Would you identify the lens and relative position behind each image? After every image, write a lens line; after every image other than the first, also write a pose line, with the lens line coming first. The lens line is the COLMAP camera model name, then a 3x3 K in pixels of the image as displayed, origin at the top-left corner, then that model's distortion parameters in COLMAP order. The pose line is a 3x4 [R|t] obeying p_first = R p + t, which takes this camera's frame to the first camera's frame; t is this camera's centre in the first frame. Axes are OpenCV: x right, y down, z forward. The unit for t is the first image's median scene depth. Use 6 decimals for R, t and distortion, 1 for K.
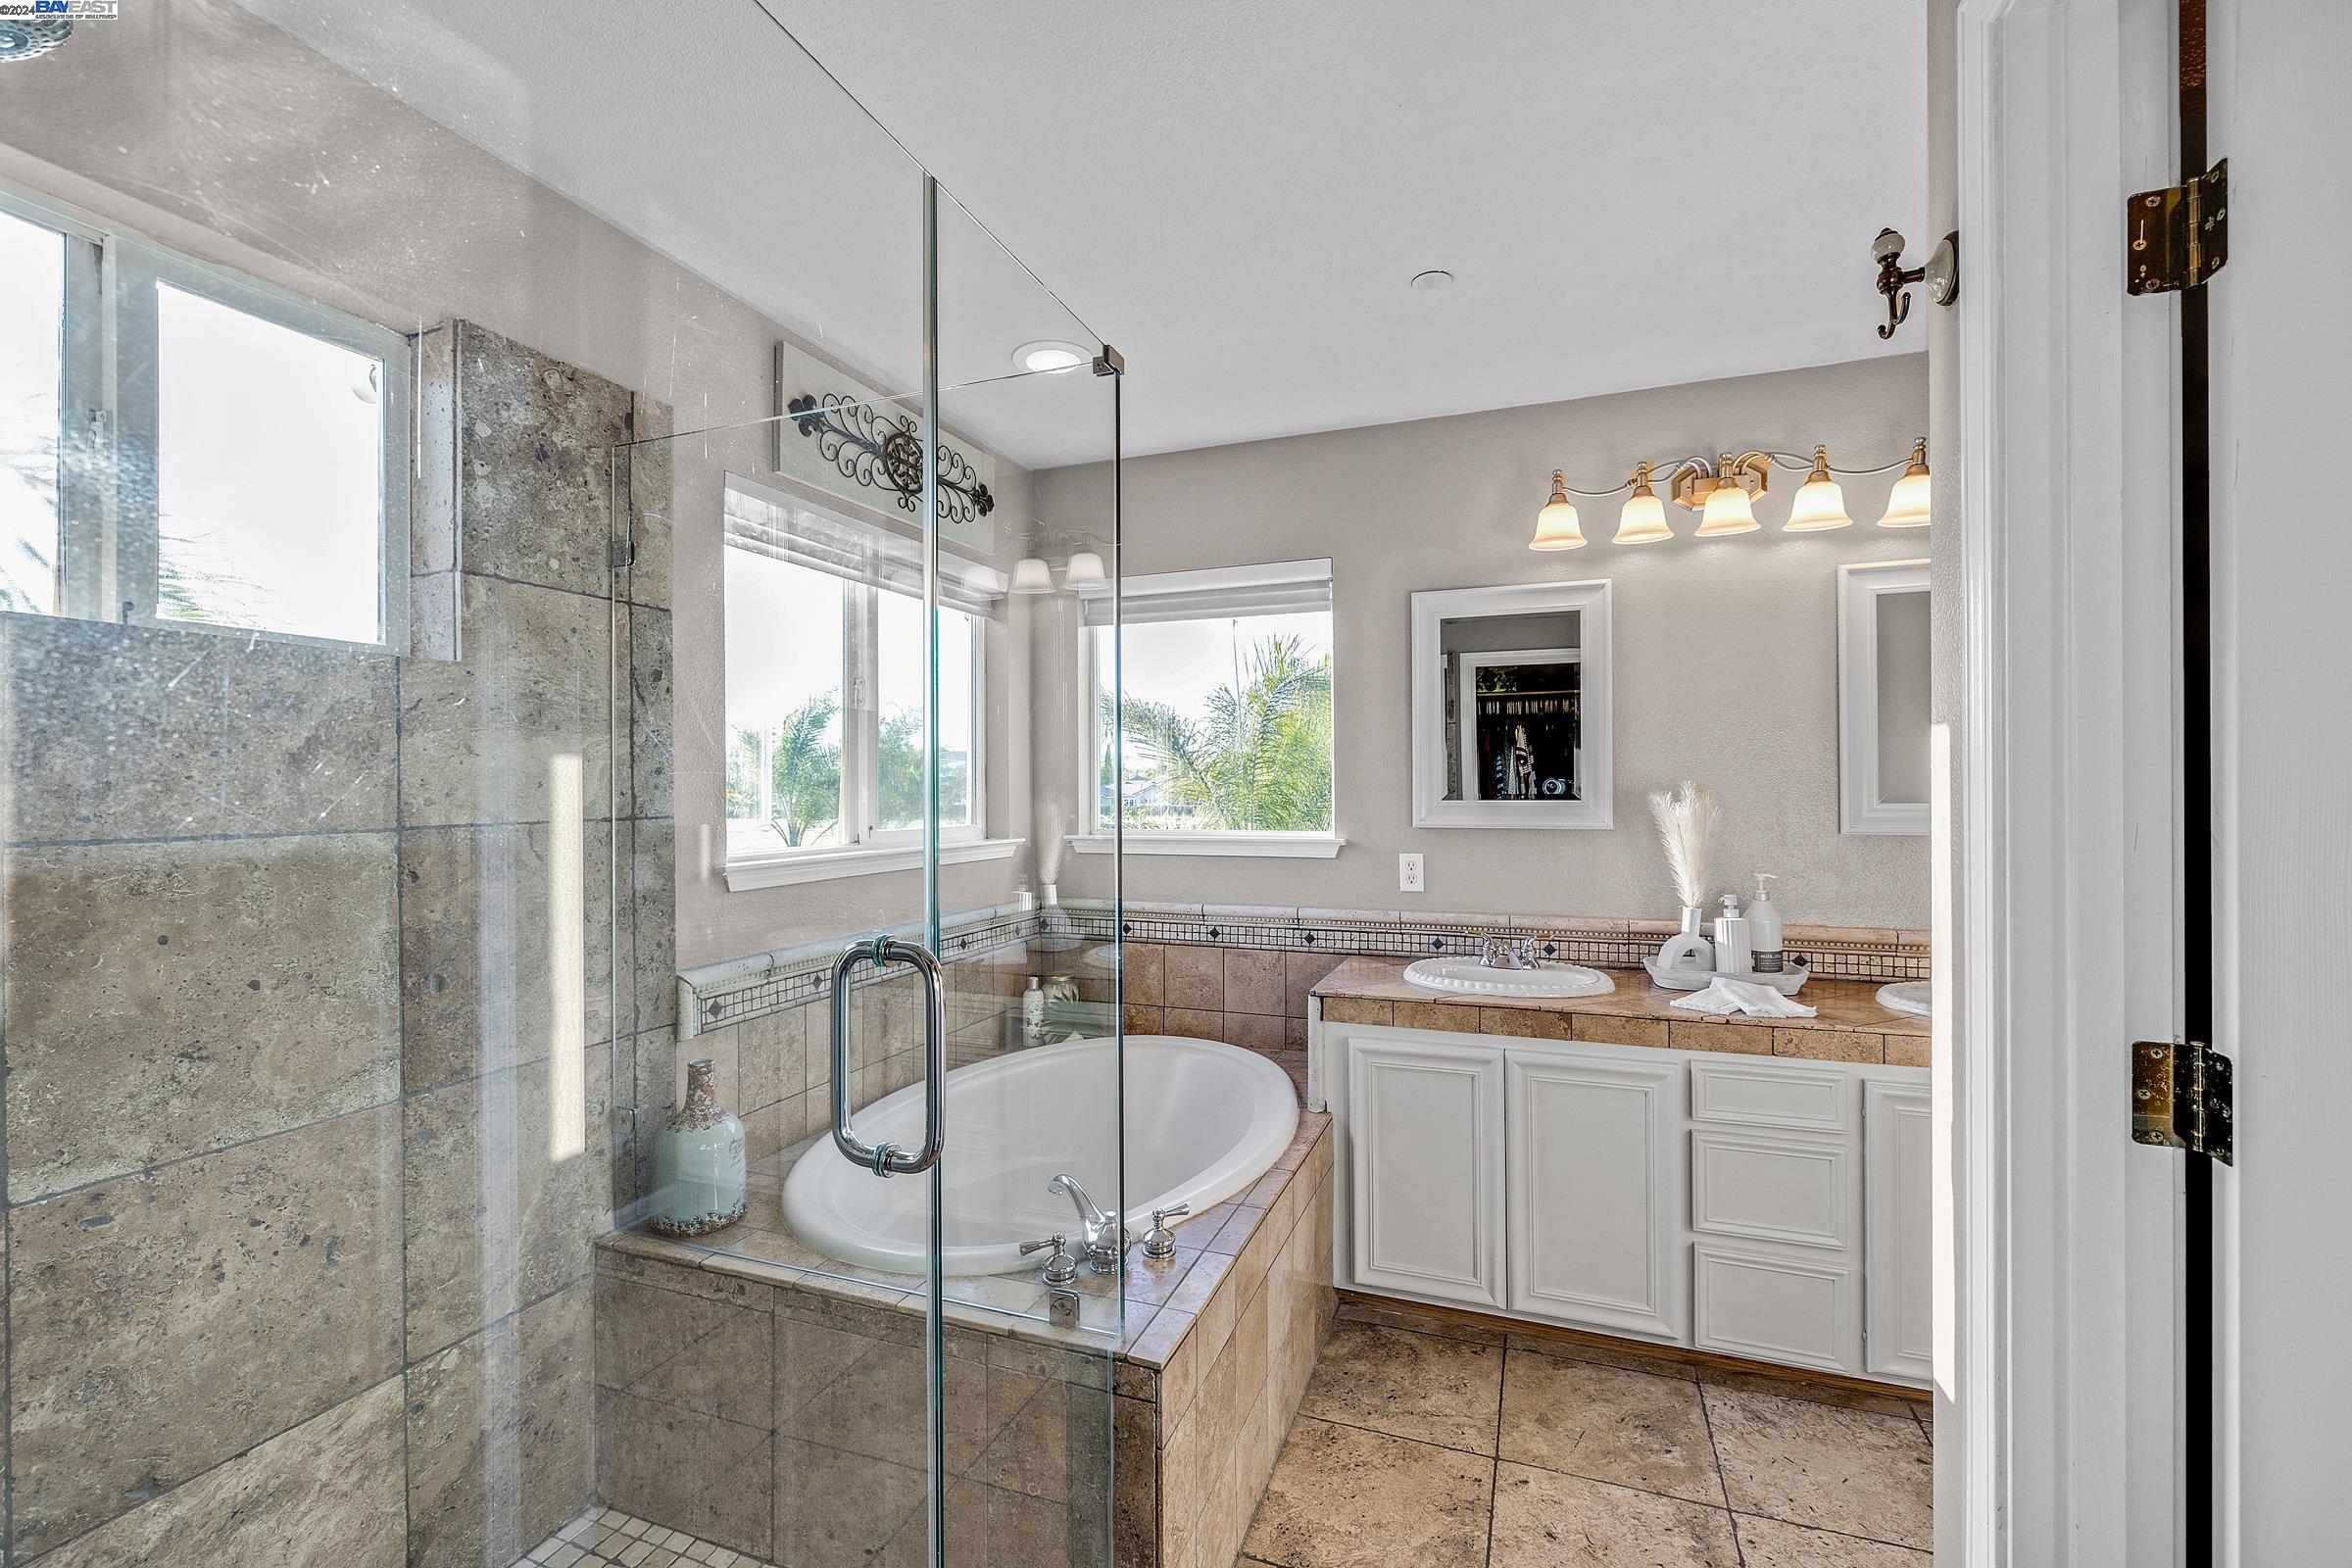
lens RADIAL K [[986.0, 0, 1196.1], [0, 986.0, 781.1], [0, 0, 1]] dist [-0.000516, 0.000003]
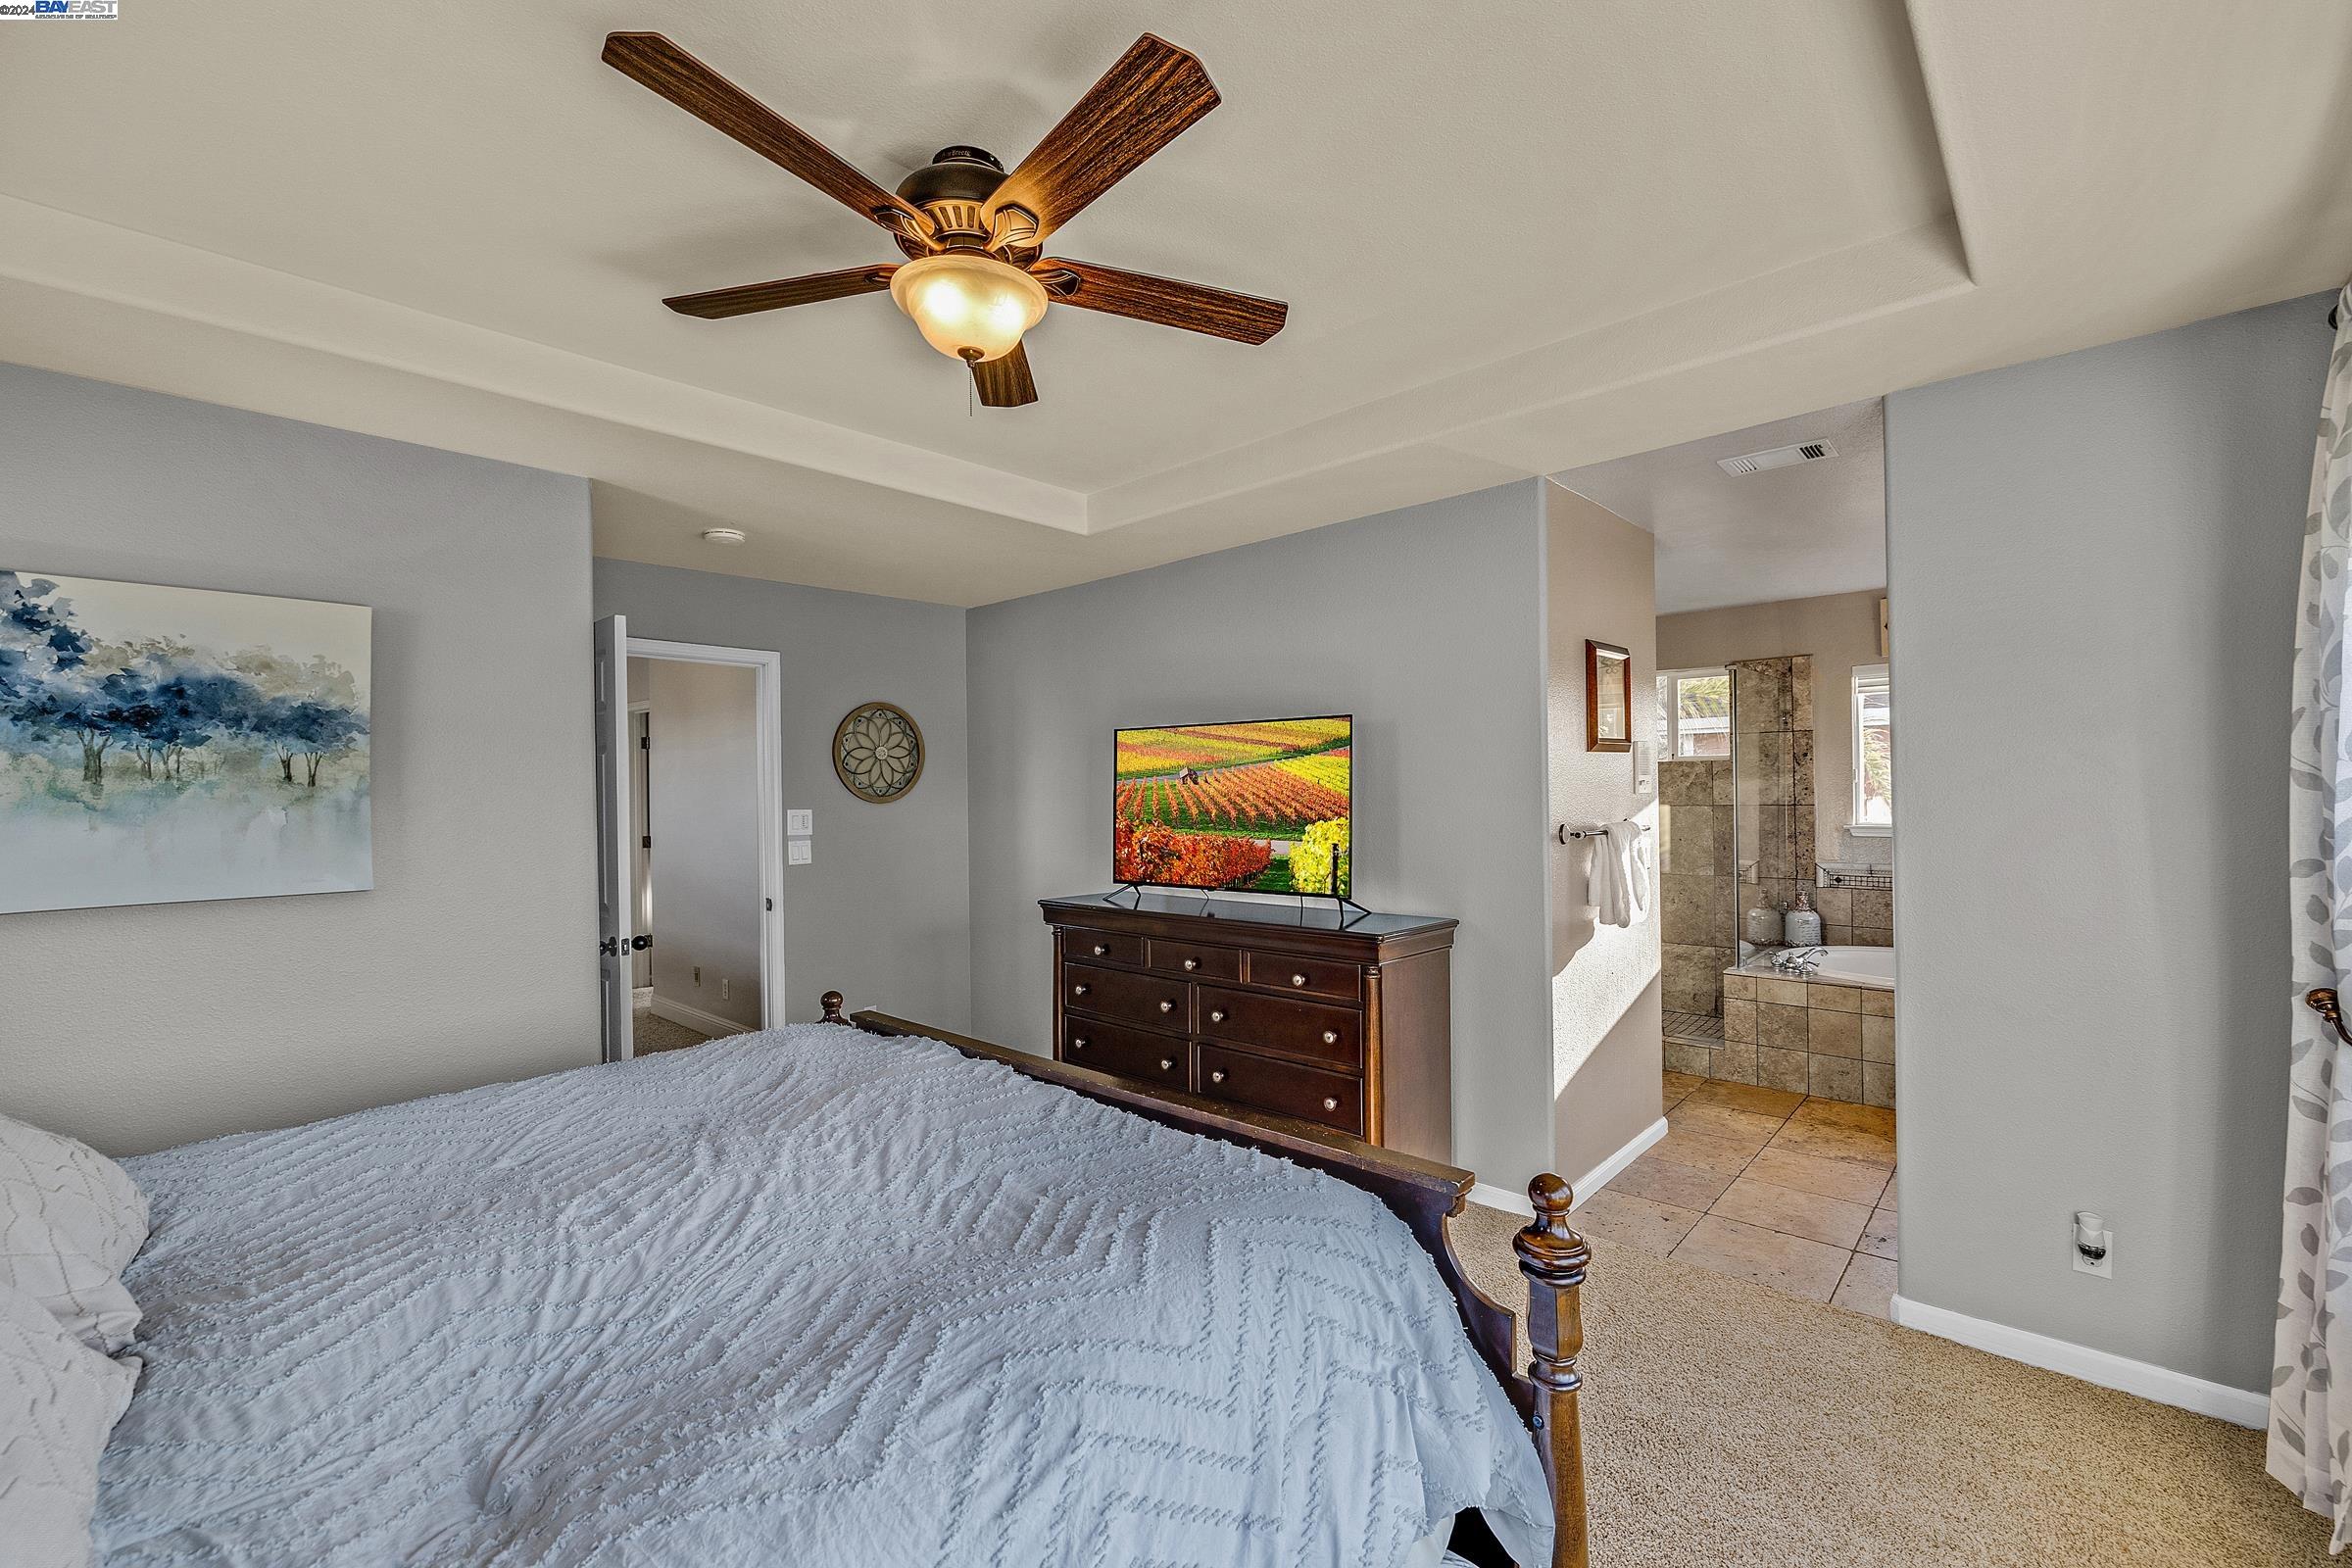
lens RADIAL K [[986.0, 0, 1177.9], [0, 986.0, 785.6], [0, 0, 1]] dist [-0.000516, 0.000003]
pose [[-0.382174, 0.011968, -0.924013, 2.485090], [0.020836, 0.999774, 0.004331, -0.061820], [0.923855, -0.017598, -0.382337, 0.382830]]
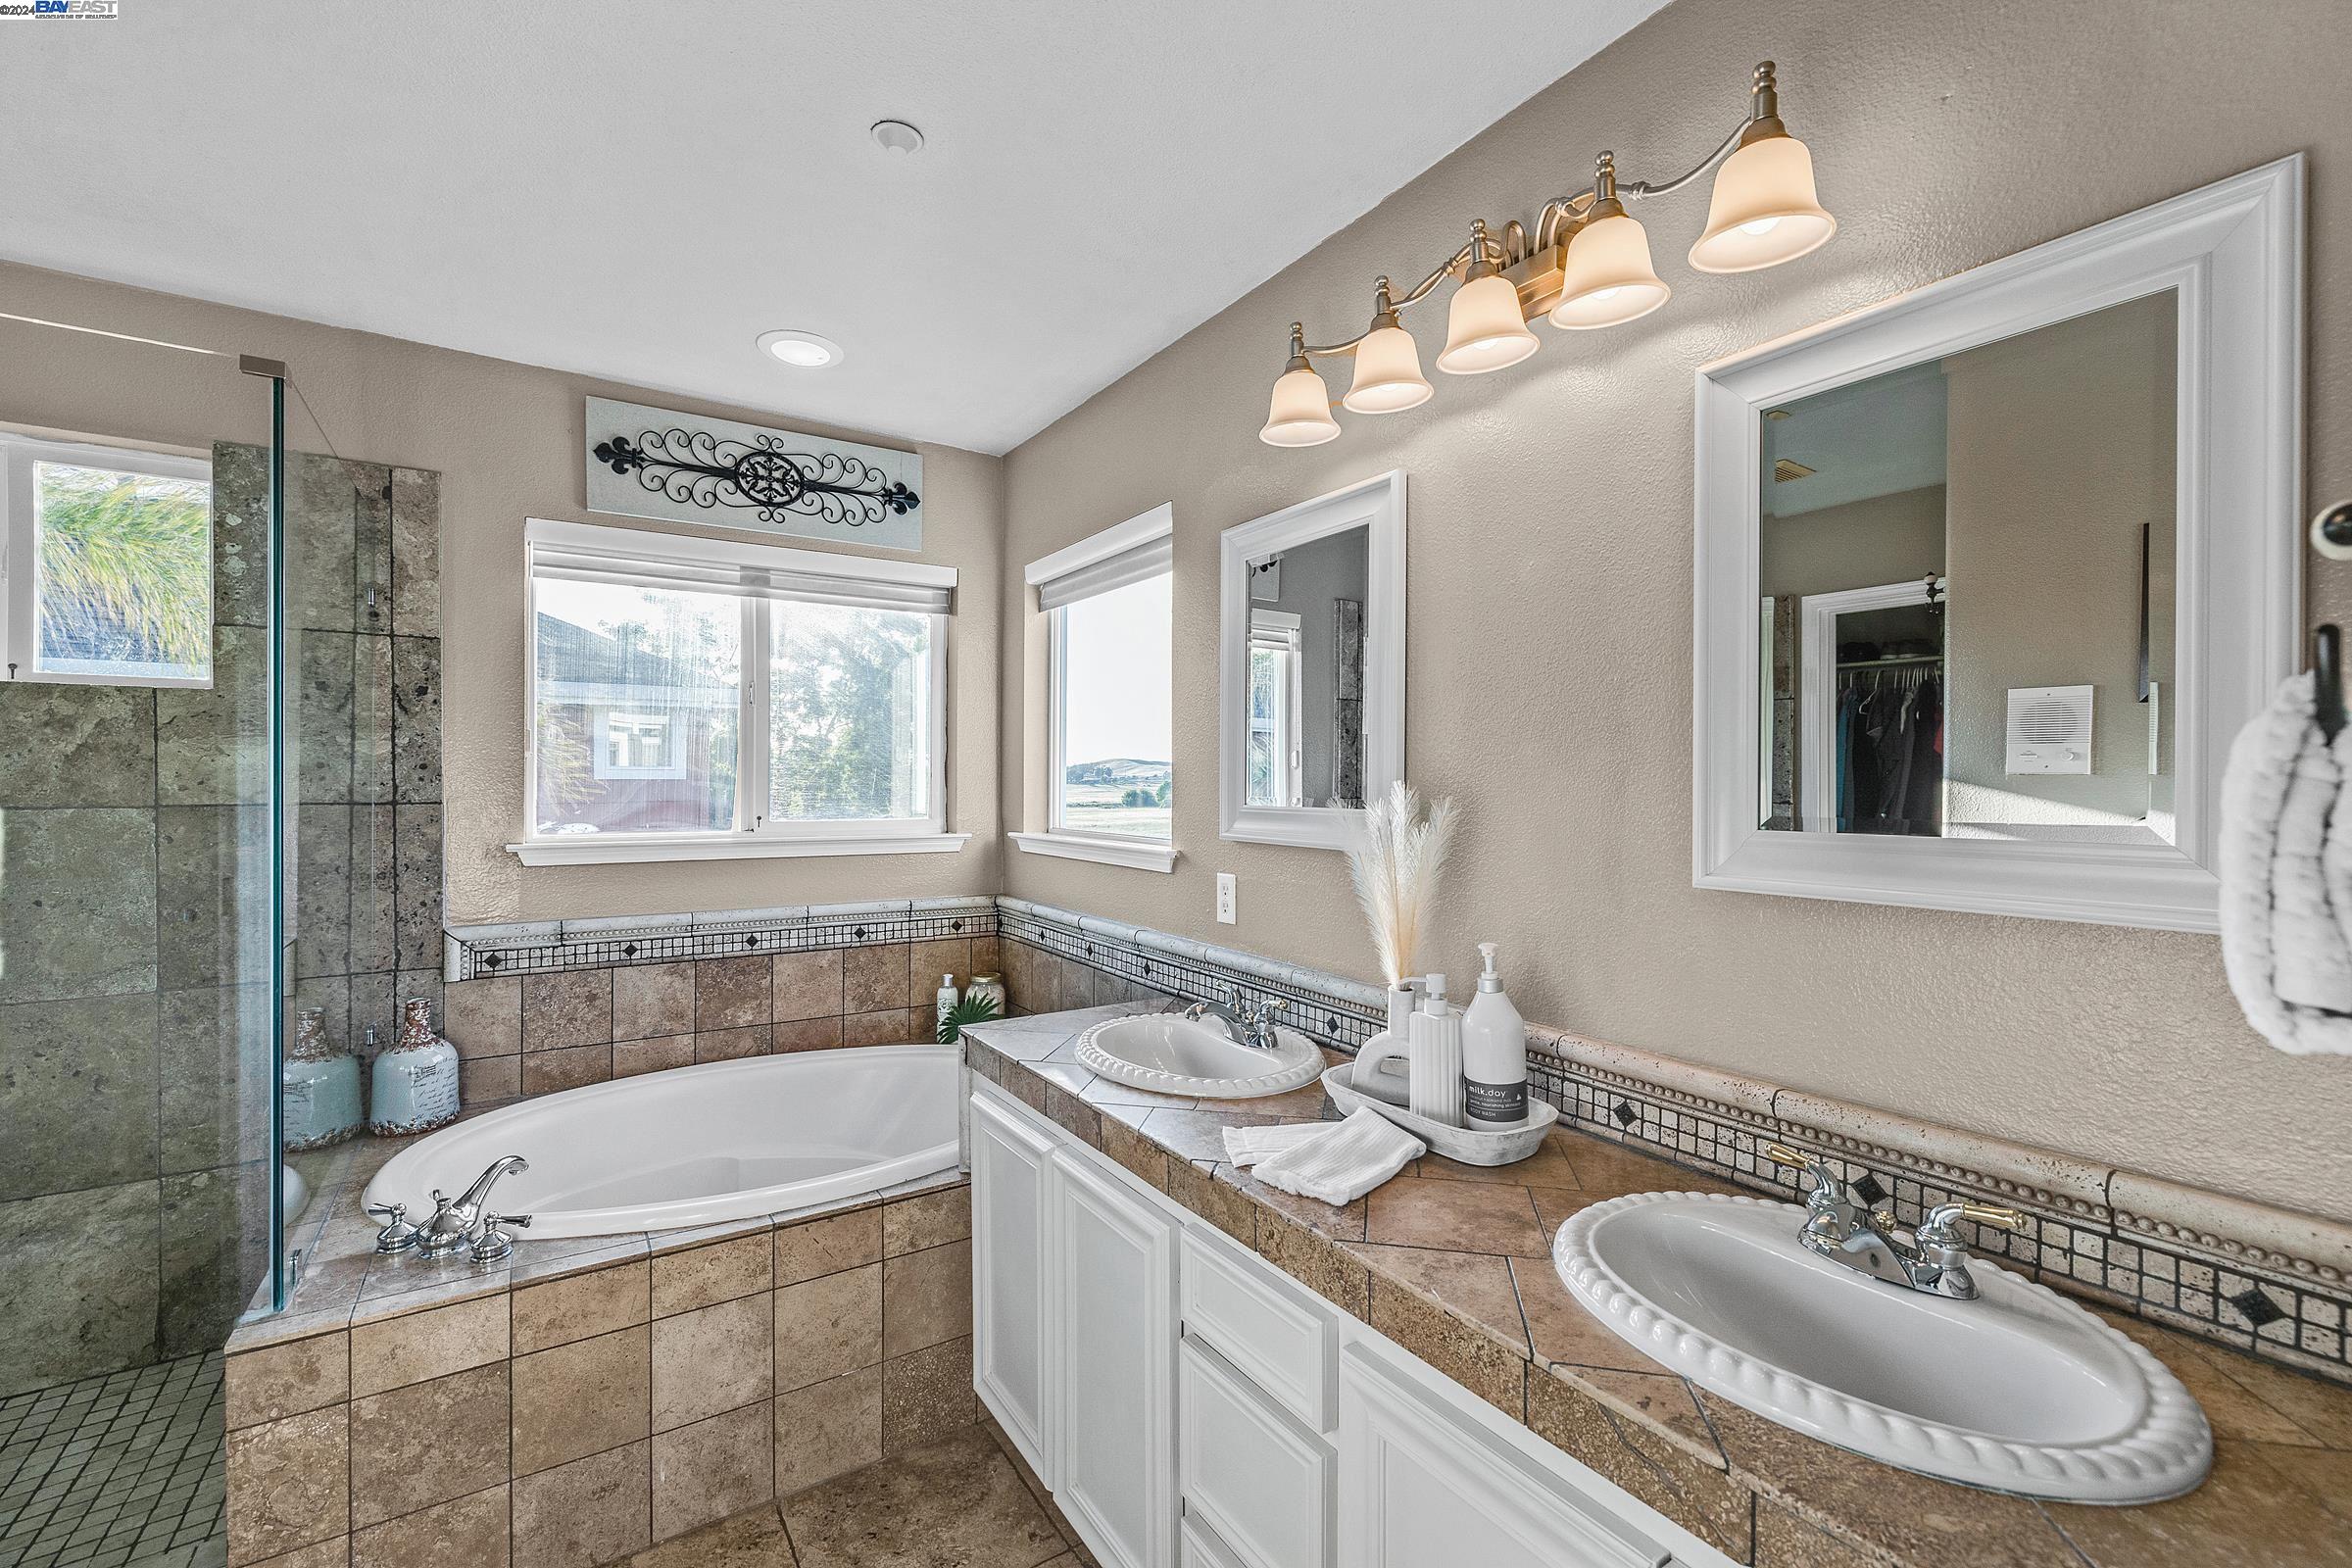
lens RADIAL K [[986.0, 0, 1185.1], [0, 986.0, 785.6], [0, 0, 1]] dist [-0.000516, 0.000003]
pose [[0.807610, 0.011163, -0.589612, 0.896013], [-0.005272, 0.999918, 0.011710, -0.004874], [0.589694, -0.006349, 0.807602, 0.506790]]
